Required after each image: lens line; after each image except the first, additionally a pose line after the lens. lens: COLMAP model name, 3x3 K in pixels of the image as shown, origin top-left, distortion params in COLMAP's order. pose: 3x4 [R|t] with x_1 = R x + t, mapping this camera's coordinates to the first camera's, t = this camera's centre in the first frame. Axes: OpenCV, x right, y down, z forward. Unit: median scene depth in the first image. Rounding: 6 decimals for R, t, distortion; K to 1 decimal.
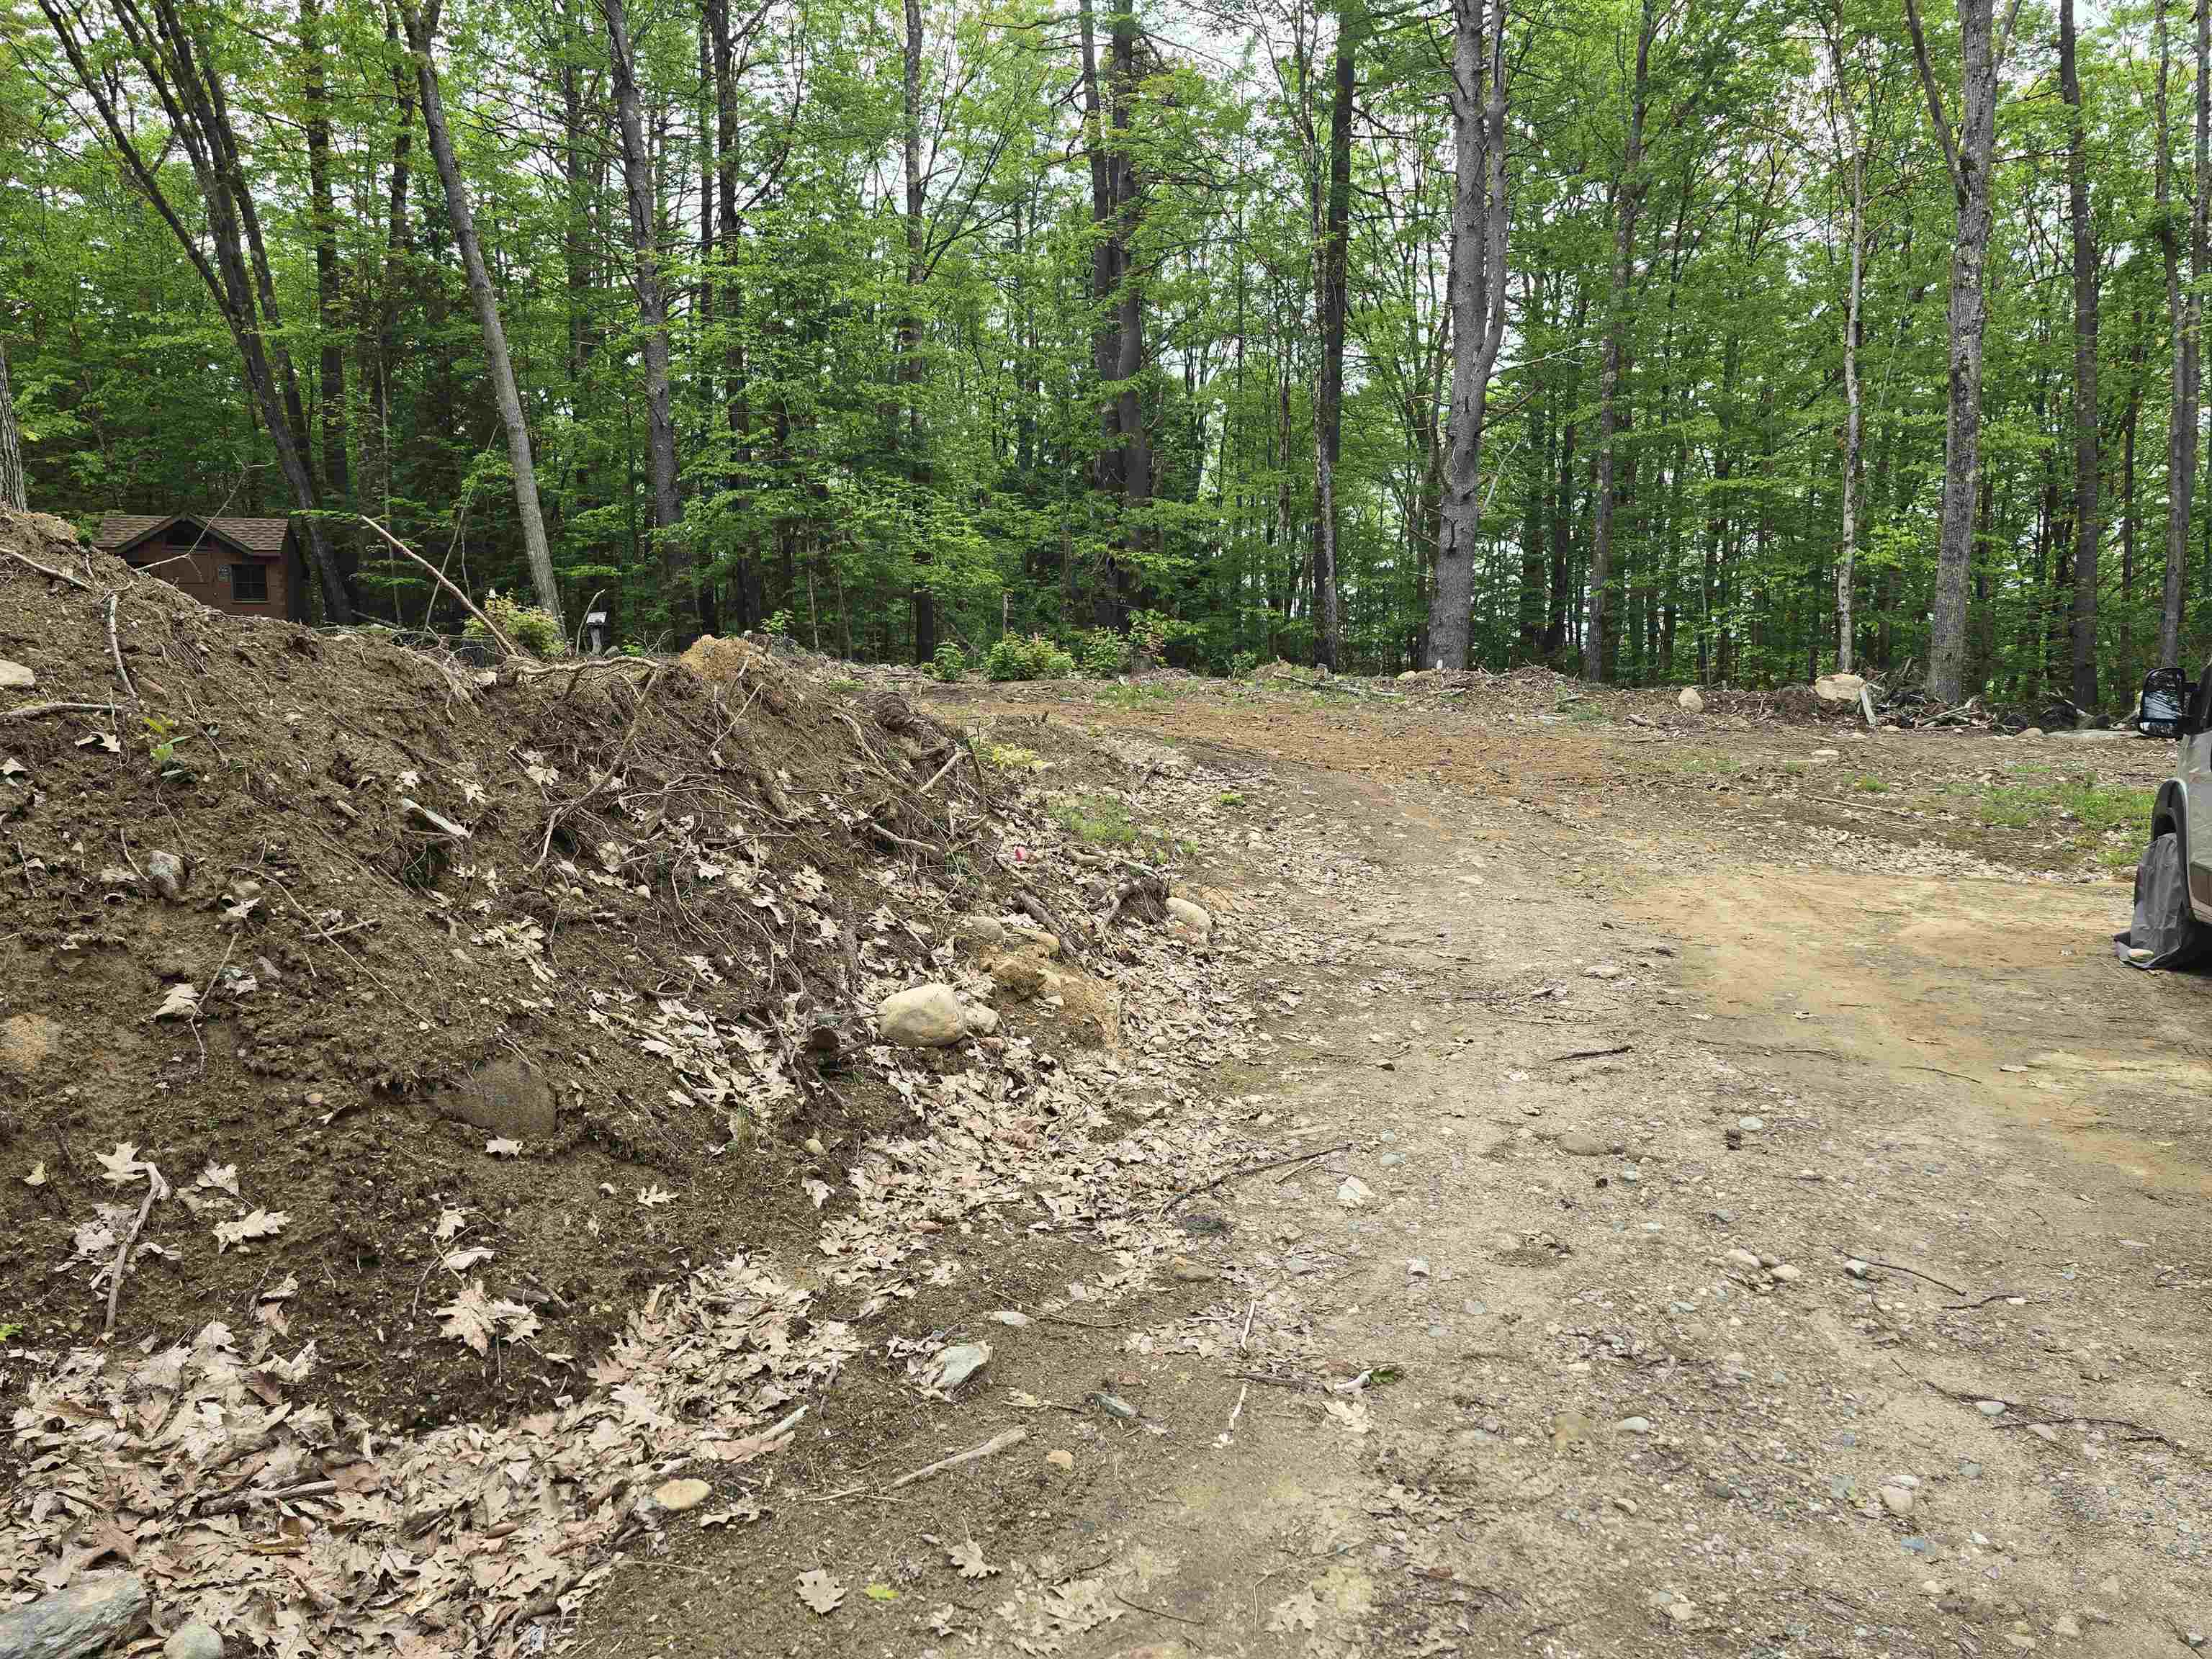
lens RADIAL K [[1446.6, 0, 1106.0], [0, 1446.6, 829.5], [0, 0, 1]] dist [0.021866, -0.026399]
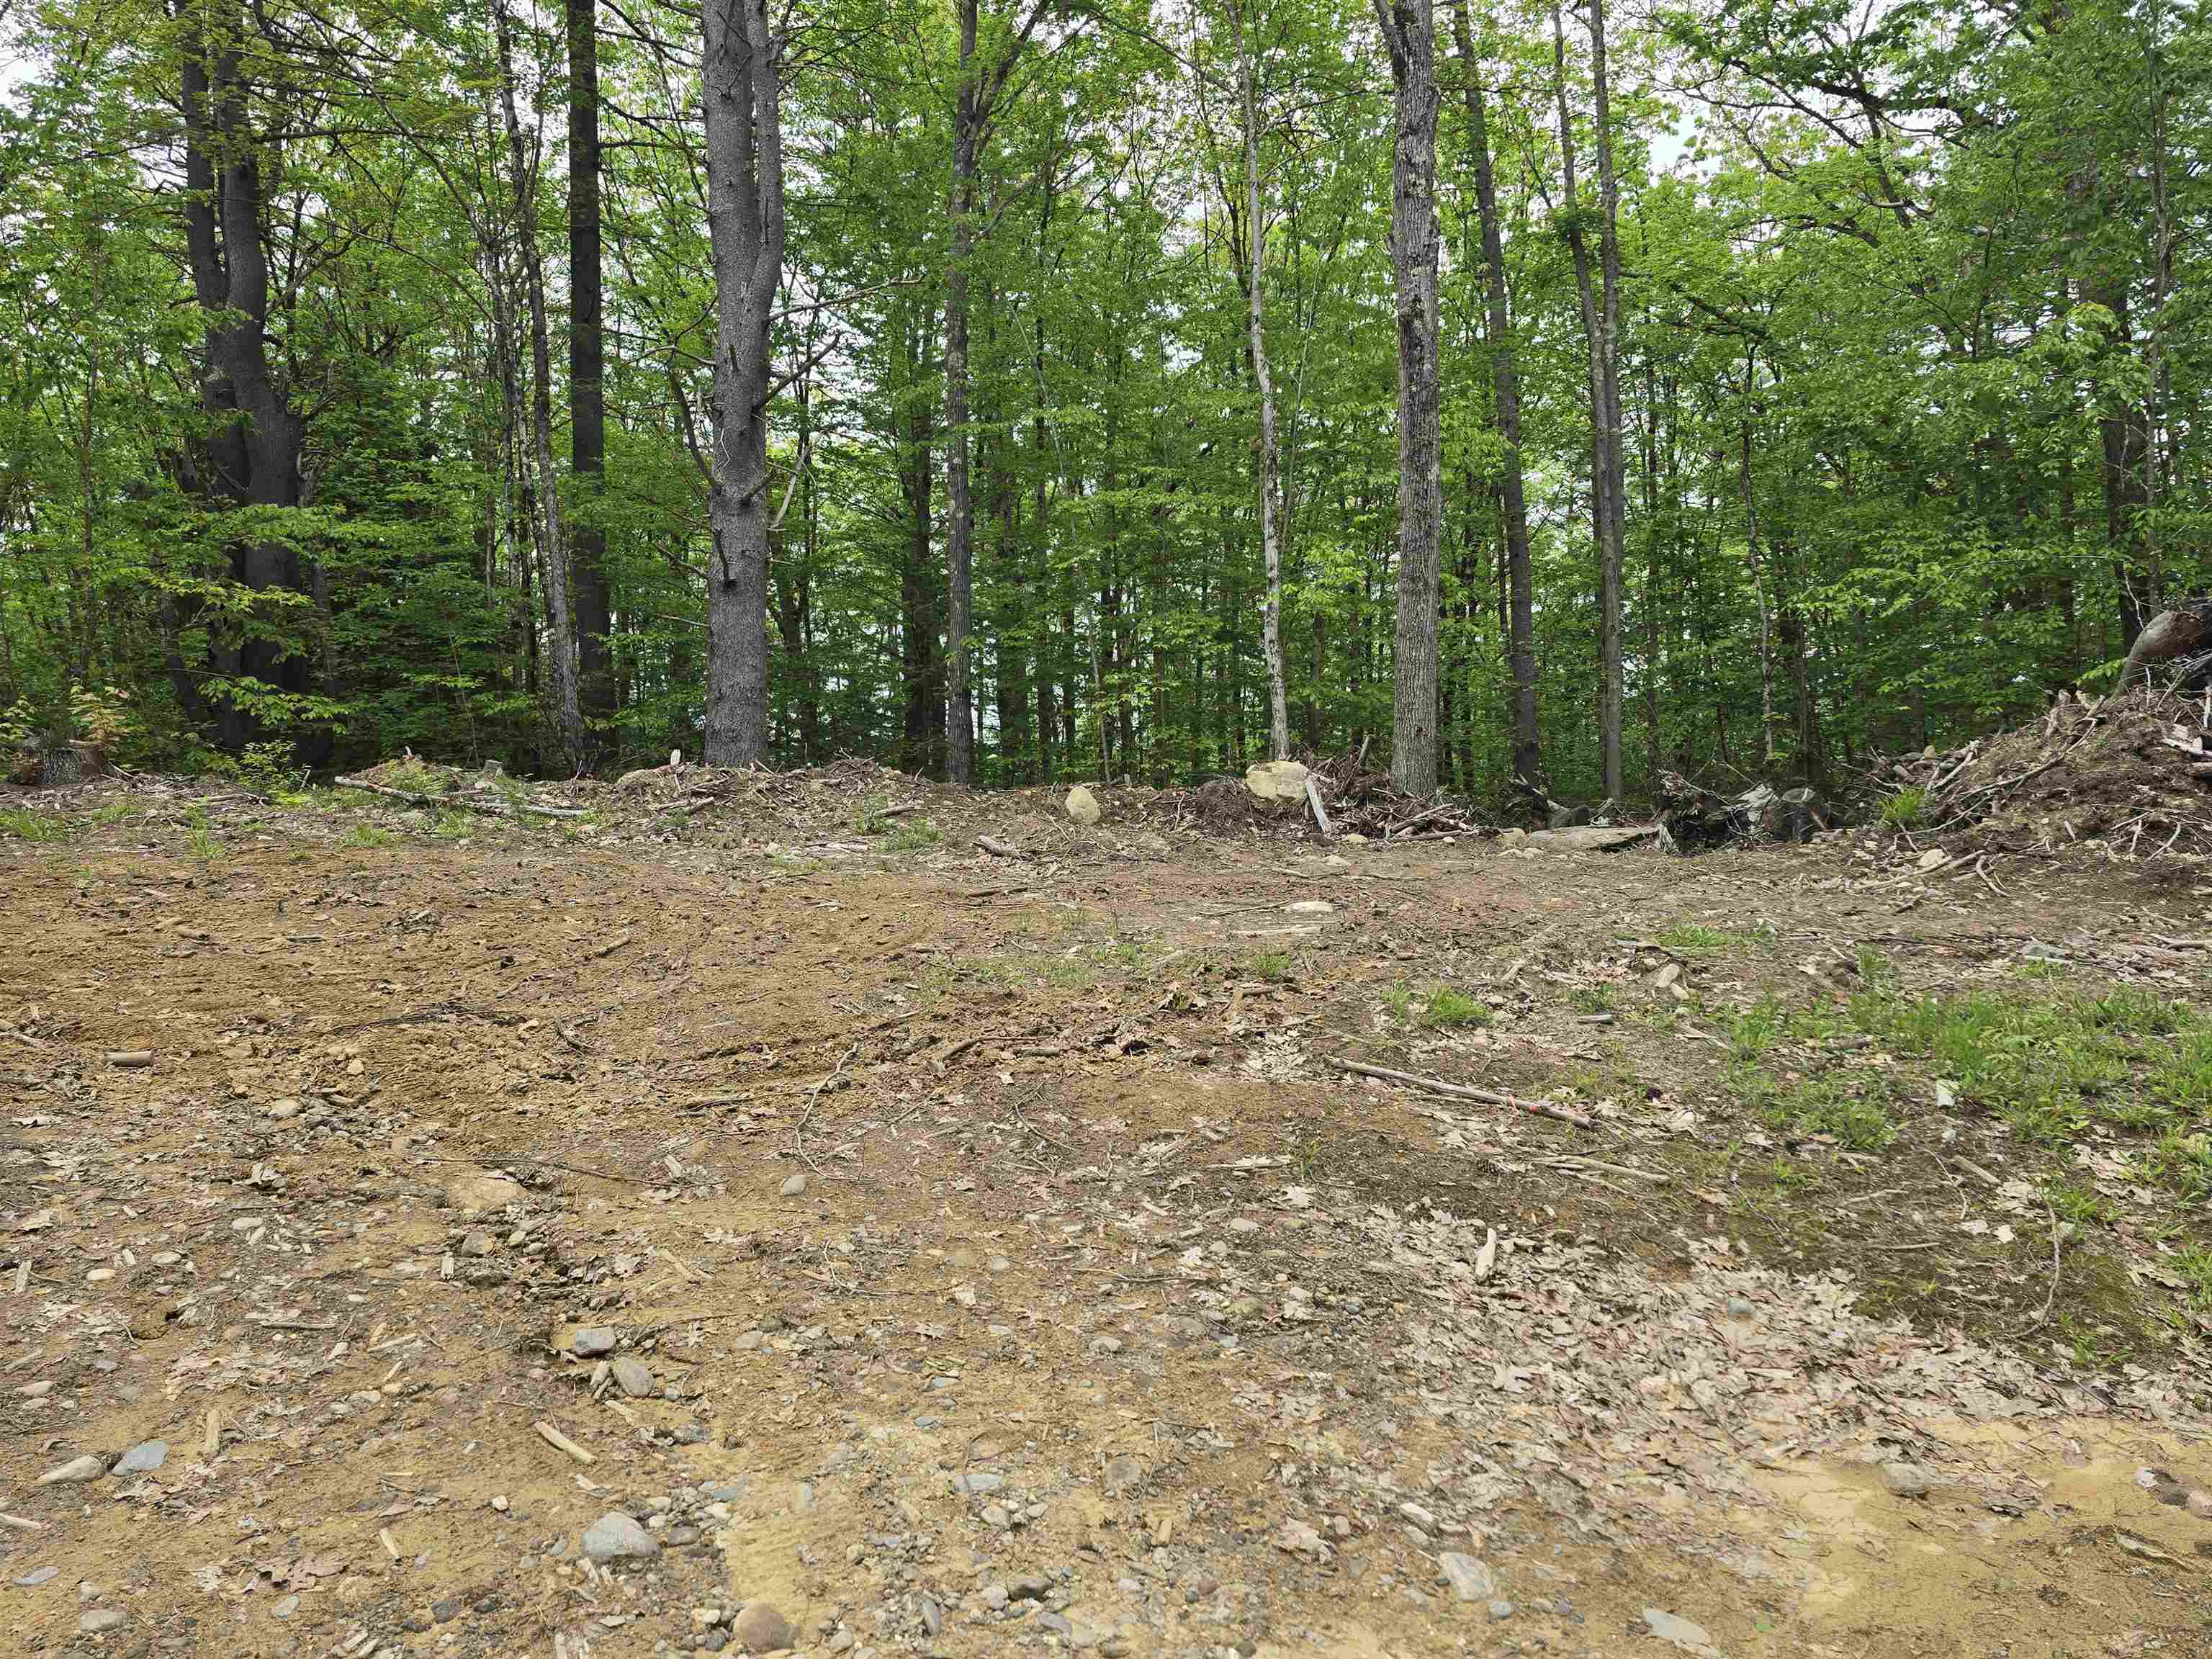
lens RADIAL K [[1446.6, 0, 1106.0], [0, 1446.6, 829.5], [0, 0, 1]] dist [0.021866, -0.026399]
pose [[0.927232, -0.037569, 0.372598, 0.168292], [0.063236, 0.996375, -0.056901, -0.040049], [-0.369110, 0.076322, 0.926247, 0.389168]]
